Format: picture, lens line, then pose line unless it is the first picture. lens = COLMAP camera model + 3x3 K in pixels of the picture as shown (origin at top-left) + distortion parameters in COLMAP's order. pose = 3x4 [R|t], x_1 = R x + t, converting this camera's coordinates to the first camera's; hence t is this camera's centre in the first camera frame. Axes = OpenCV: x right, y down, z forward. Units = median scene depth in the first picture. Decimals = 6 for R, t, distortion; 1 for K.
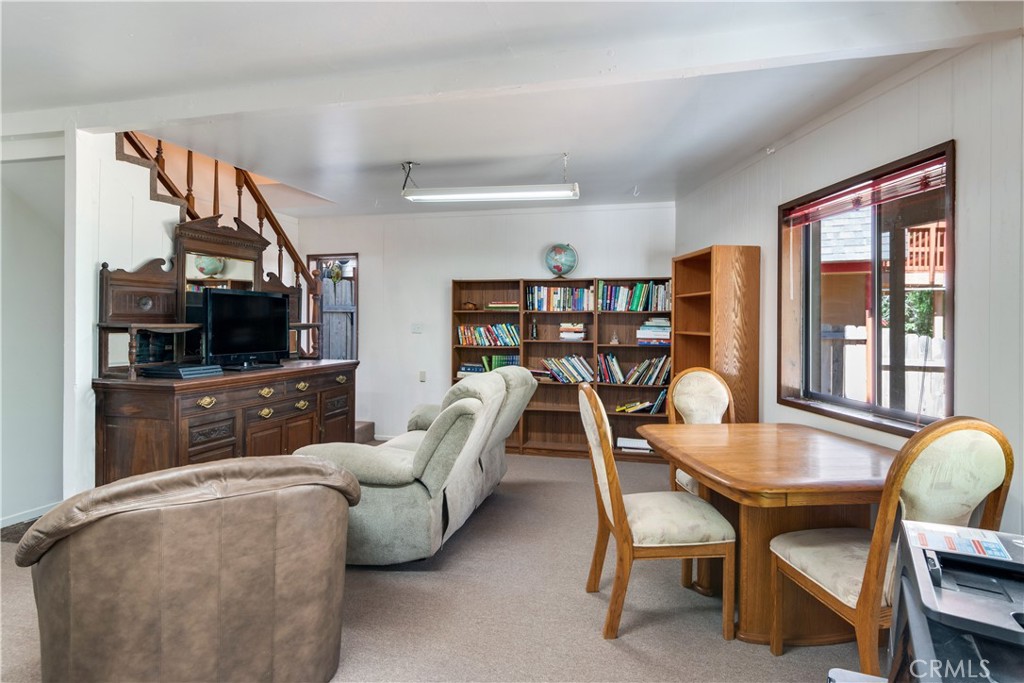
lens RADIAL K [[540.7, 0, 531.7], [0, 540.7, 323.9], [0, 0, 1]] dist [0.000966, 0.000179]
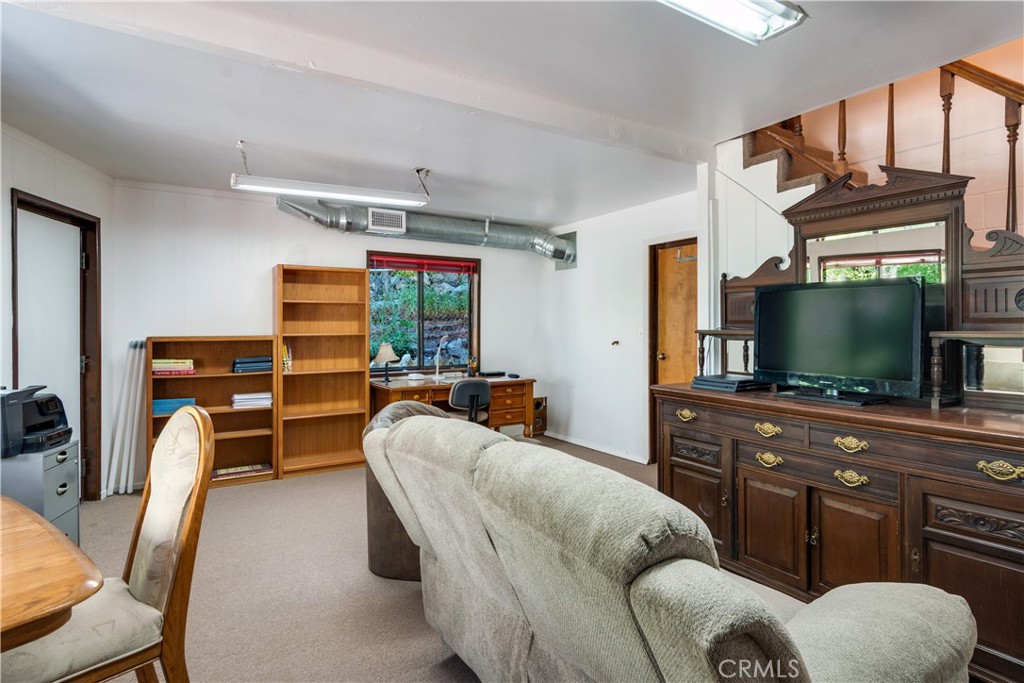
lens RADIAL K [[540.7, 0, 531.7], [0, 540.7, 323.9], [0, 0, 1]] dist [0.000966, 0.000179]
pose [[-0.692488, -0.005831, -0.721406, 0.160332], [-0.002973, 0.999982, -0.005229, -0.003441], [0.721423, -0.001476, -0.692493, 0.916291]]
